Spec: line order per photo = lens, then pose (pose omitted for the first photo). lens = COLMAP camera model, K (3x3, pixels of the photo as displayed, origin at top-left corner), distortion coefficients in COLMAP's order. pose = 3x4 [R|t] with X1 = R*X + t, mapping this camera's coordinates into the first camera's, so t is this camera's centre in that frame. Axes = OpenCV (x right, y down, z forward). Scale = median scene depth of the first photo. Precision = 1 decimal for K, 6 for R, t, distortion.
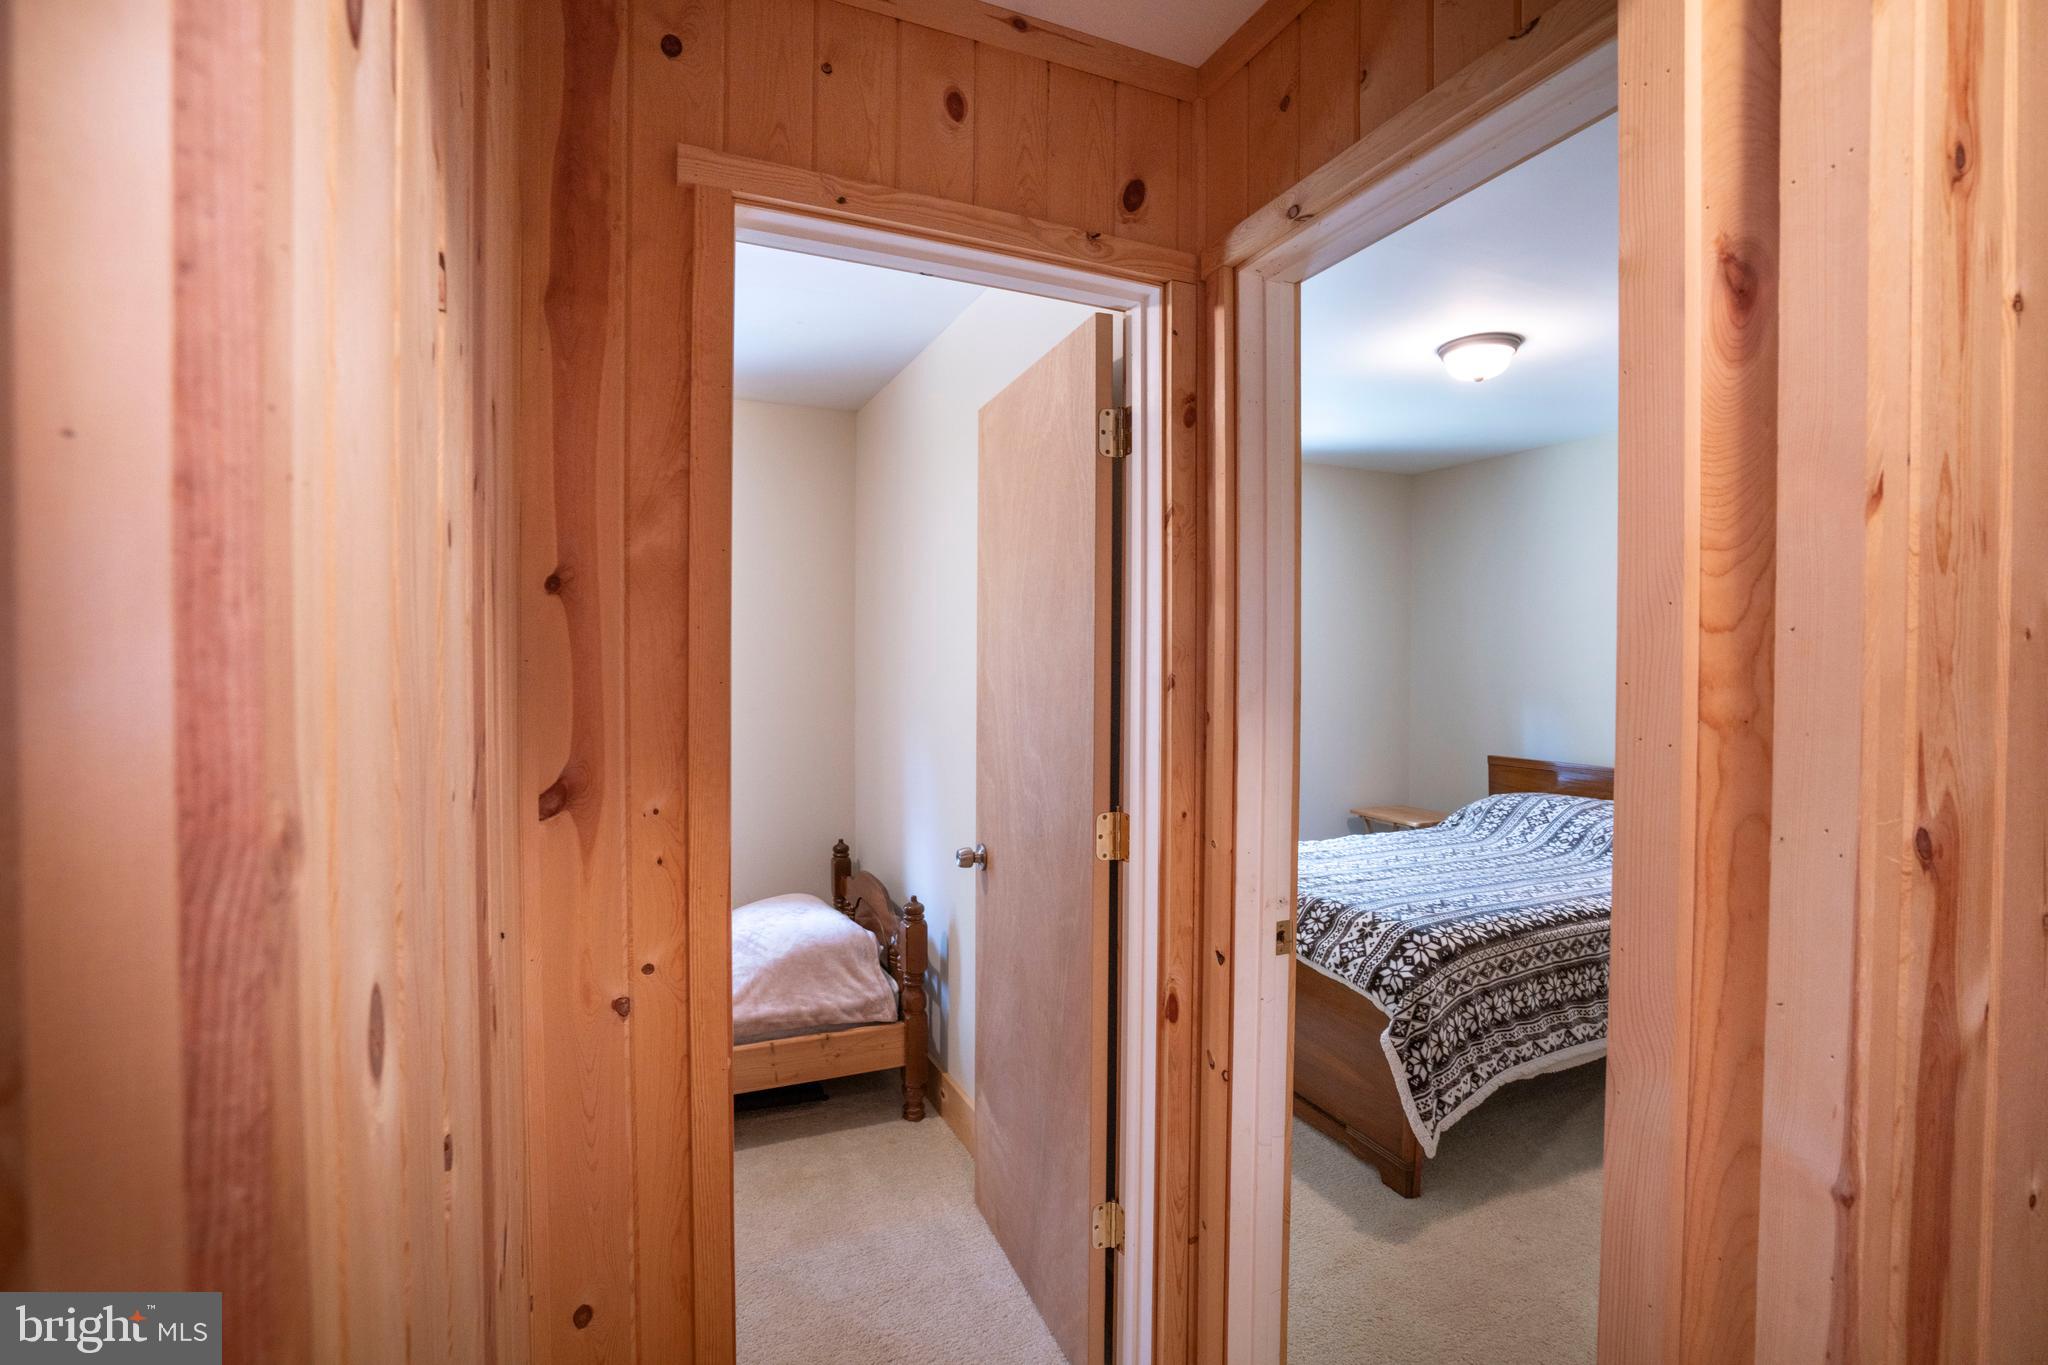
lens RADIAL K [[943.8, 0, 1019.6], [0, 943.8, 685.5], [0, 0, 1]] dist [-0.064231, 0.025433]
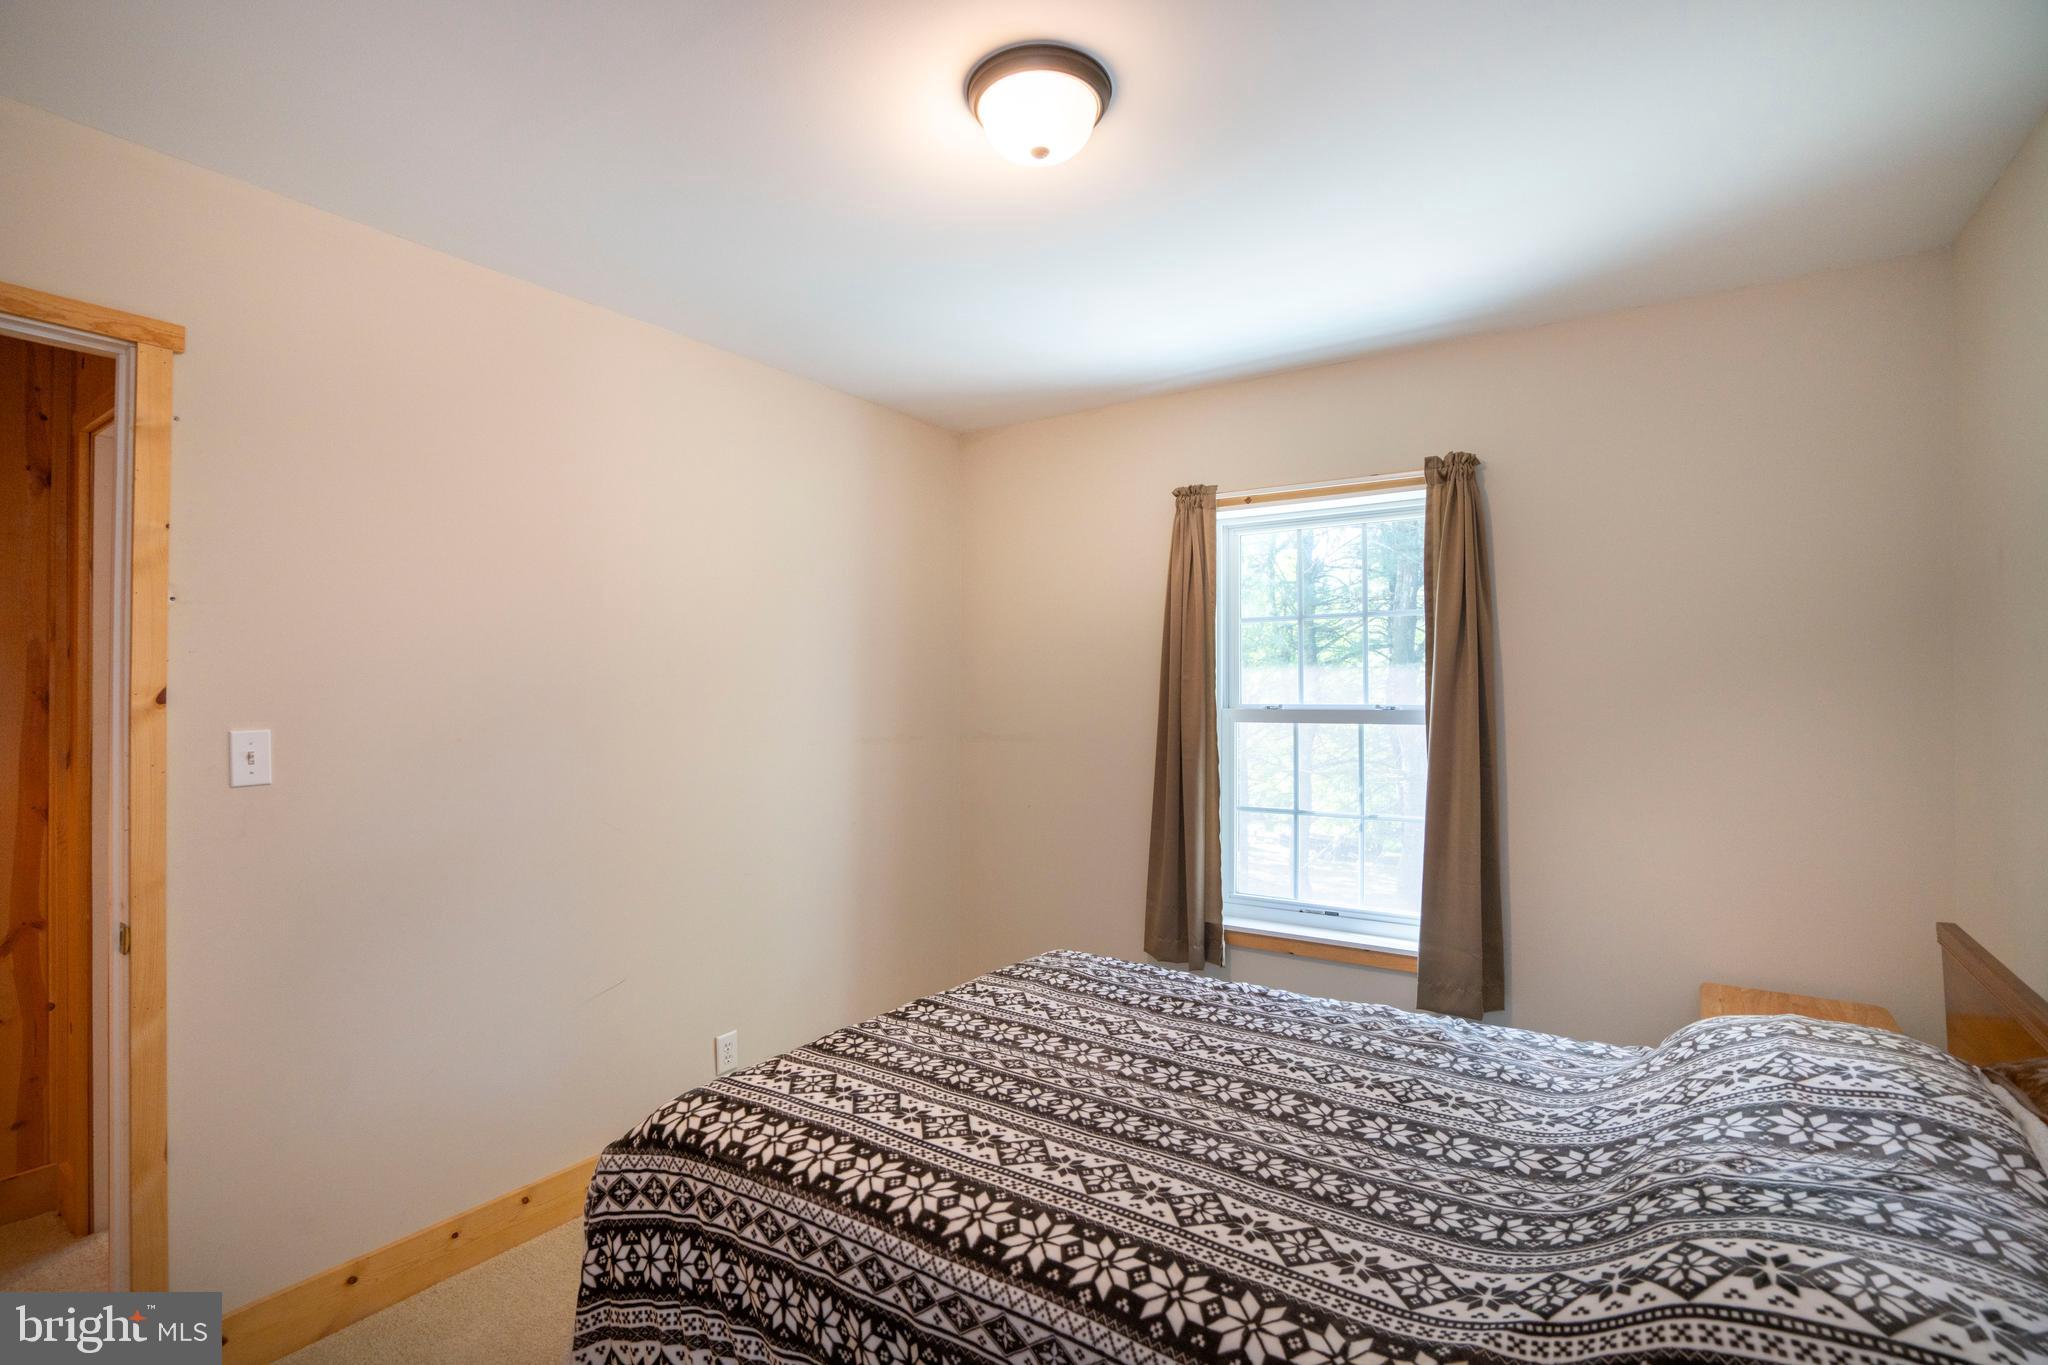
lens RADIAL K [[943.8, 0, 1019.6], [0, 943.8, 685.5], [0, 0, 1]] dist [-0.064231, 0.025433]
pose [[0.524985, -0.006305, -0.851088, 1.090451], [-0.017180, 0.999690, -0.018004, -0.016872], [0.850938, 0.024073, 0.524714, 0.830668]]
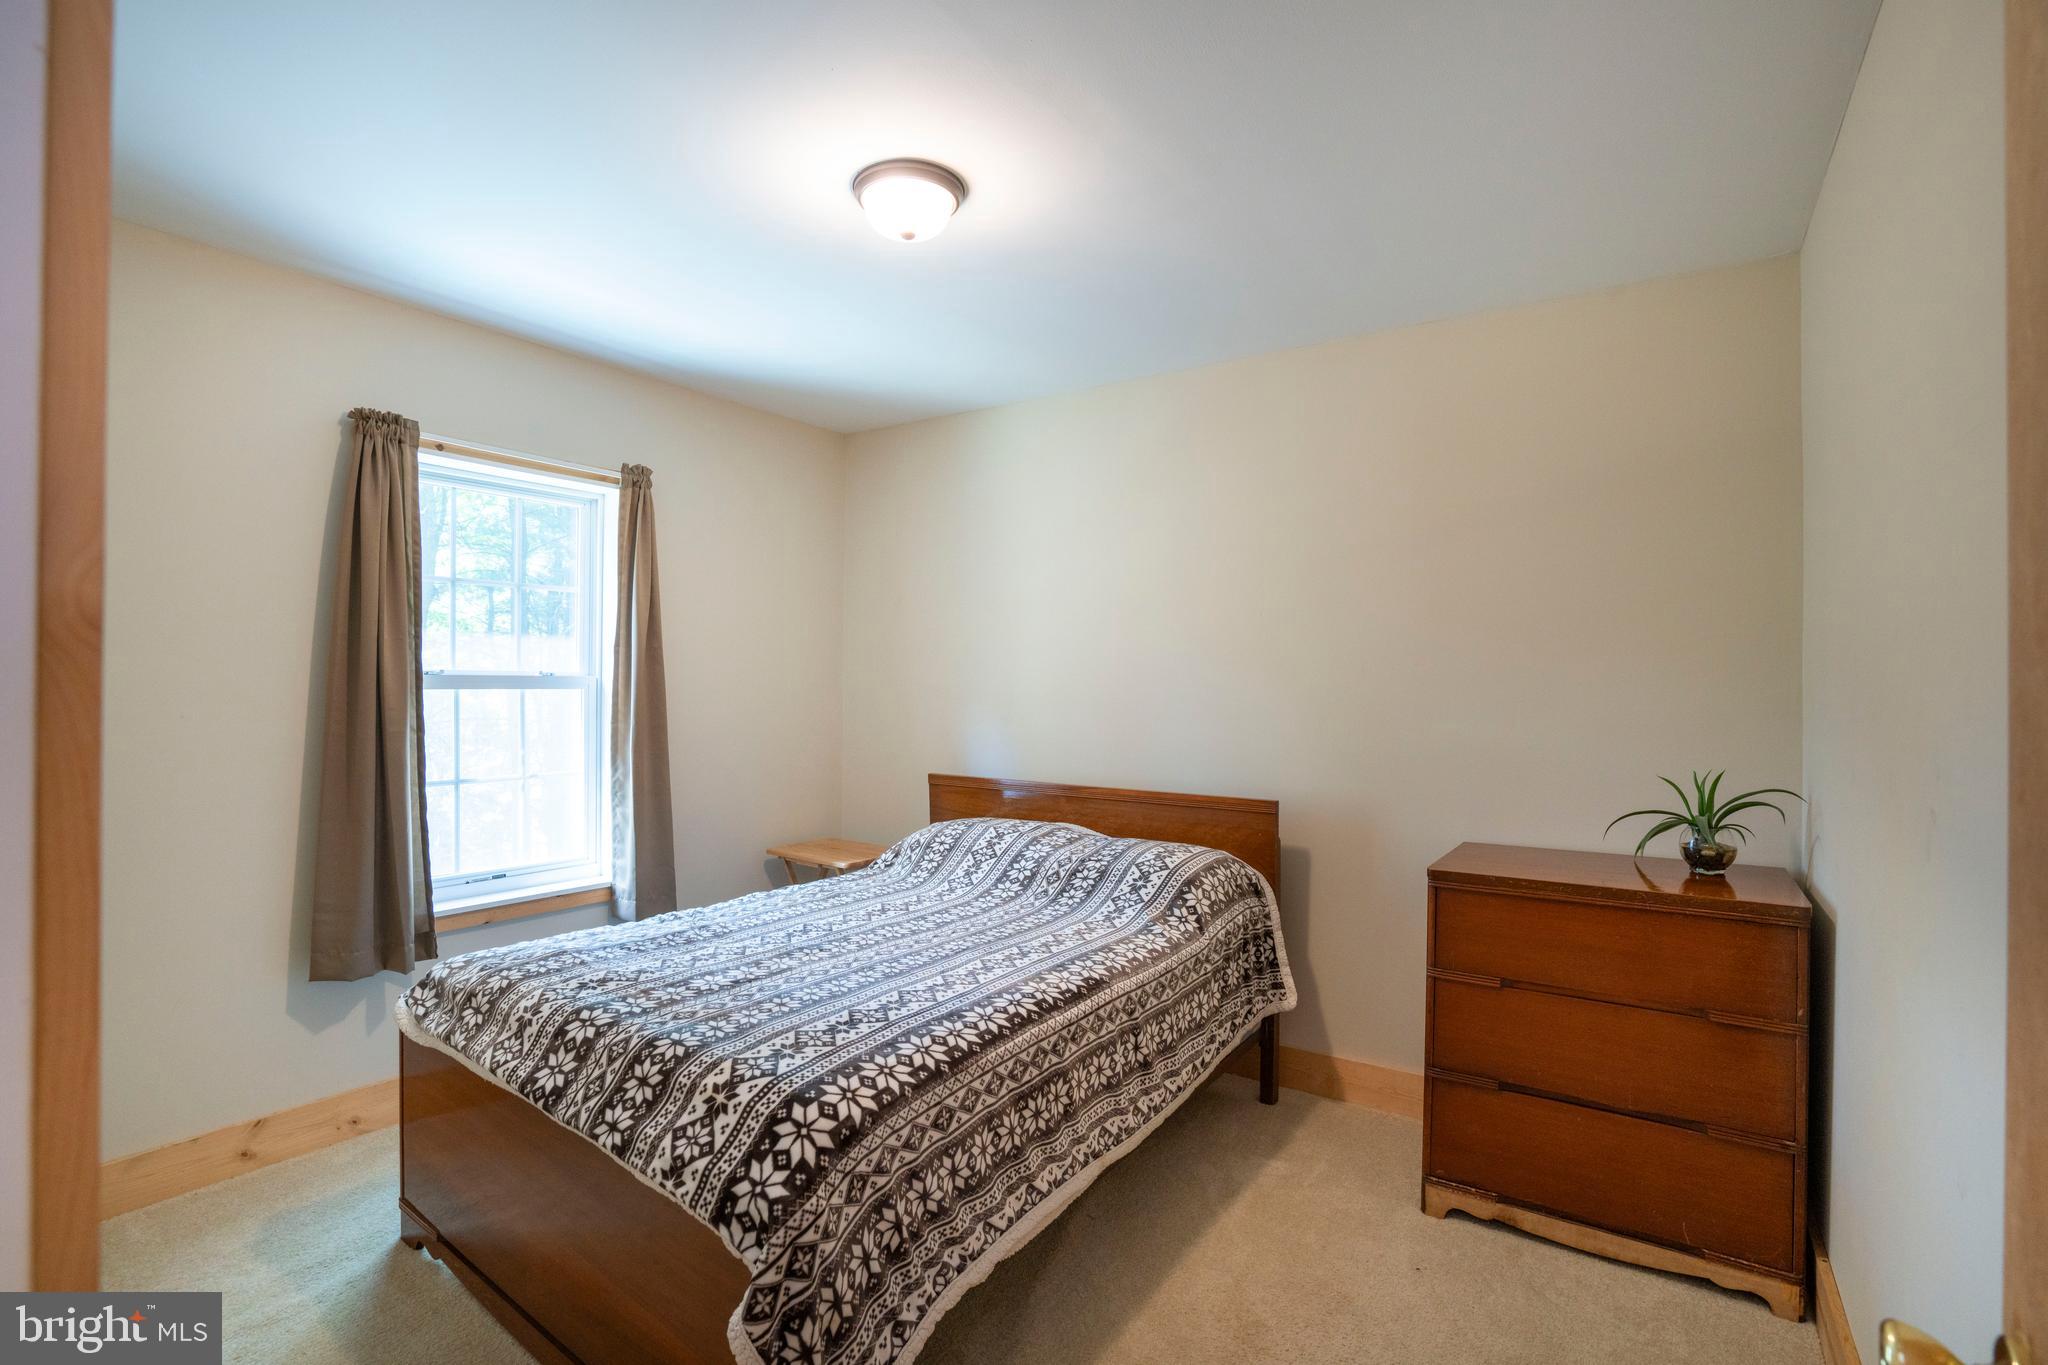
lens RADIAL K [[943.8, 0, 1019.6], [0, 943.8, 685.5], [0, 0, 1]] dist [-0.064231, 0.025433]
pose [[0.852887, 0.006009, 0.522062, 0.237201], [0.003384, 0.999849, -0.017036, 0.020343], [-0.522085, 0.016296, 0.852738, 0.426781]]
